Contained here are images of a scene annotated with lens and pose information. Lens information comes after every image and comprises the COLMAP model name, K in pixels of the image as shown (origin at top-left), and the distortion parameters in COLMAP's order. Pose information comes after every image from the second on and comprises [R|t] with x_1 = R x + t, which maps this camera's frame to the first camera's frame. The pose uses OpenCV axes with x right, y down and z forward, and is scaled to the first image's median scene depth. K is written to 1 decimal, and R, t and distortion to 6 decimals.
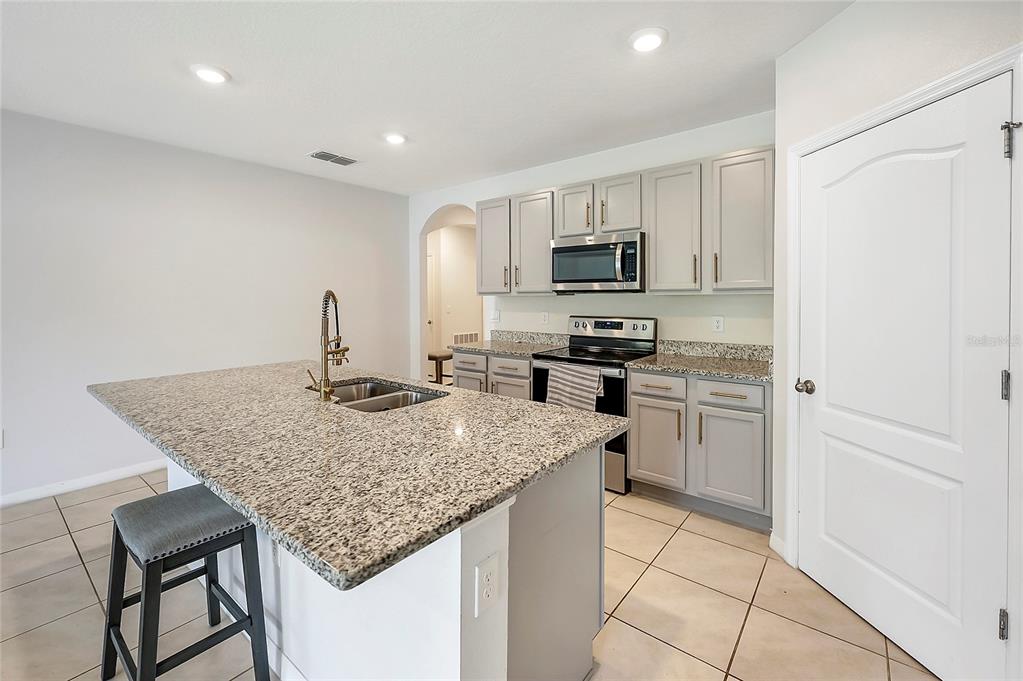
lens RADIAL K [[439.6, 0, 510.9], [0, 439.6, 301.3], [0, 0, 1]] dist [-0.002846, 0.000397]
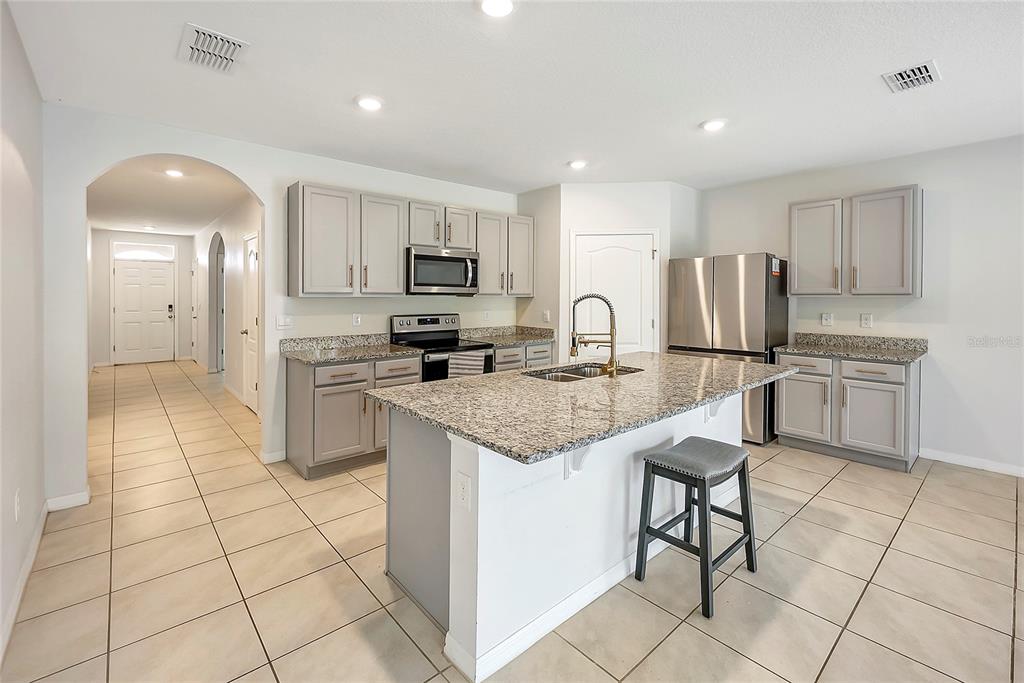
lens RADIAL K [[440.1, 0, 494.5], [0, 440.1, 296.3], [0, 0, 1]] dist [-0.002846, 0.000397]
pose [[0.184722, 0.005119, 0.982778, -0.995662], [0.009505, 0.999930, -0.006995, -0.005110], [-0.982745, 0.010633, 0.184660, 0.620789]]
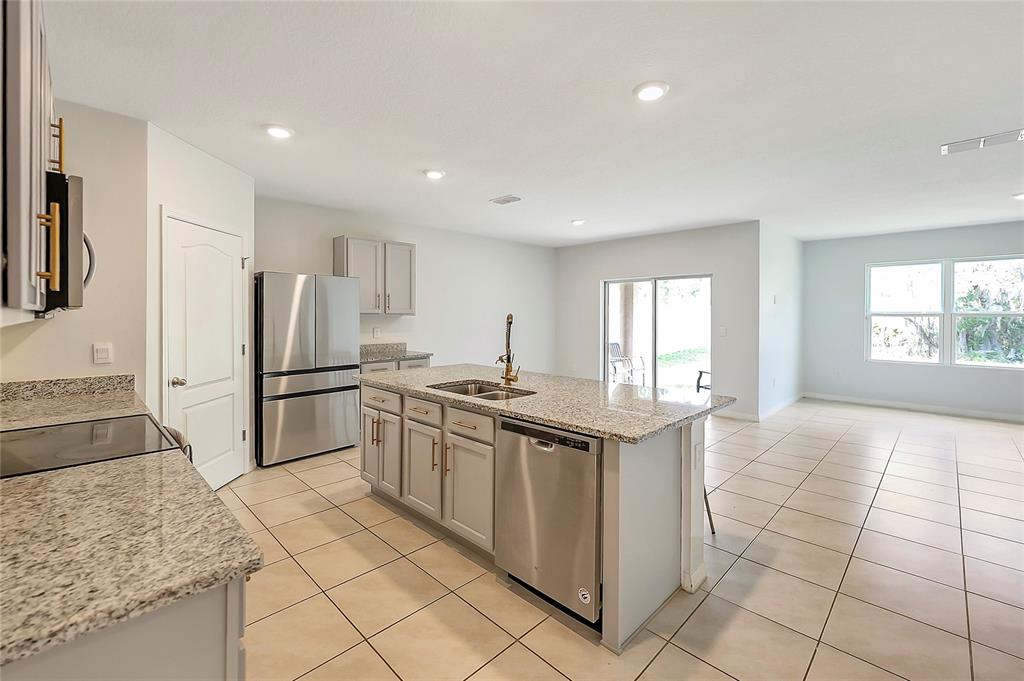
lens RADIAL K [[440.1, 0, 520.7], [0, 440.1, 309.9], [0, 0, 1]] dist [-0.002846, 0.000397]
pose [[-0.995968, 0.003274, 0.089646, -0.346089], [0.003315, 0.999994, 0.000304, -0.022194], [-0.089645, 0.000600, -0.995974, 1.409697]]
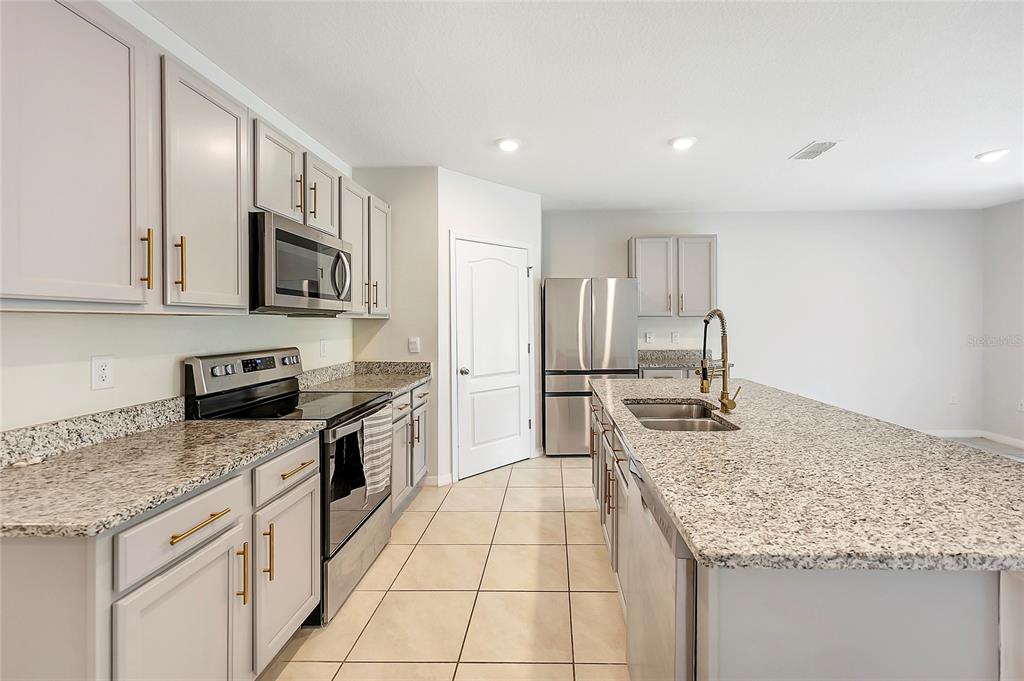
lens RADIAL K [[440.1, 0, 541.7], [0, 440.1, 323.6], [0, 0, 1]] dist [-0.002846, 0.000397]
pose [[-0.617566, 0.003242, 0.786513, -0.557320], [0.014231, 0.999874, 0.007052, -0.003101], [-0.786391, 0.015548, -0.617534, 1.121451]]
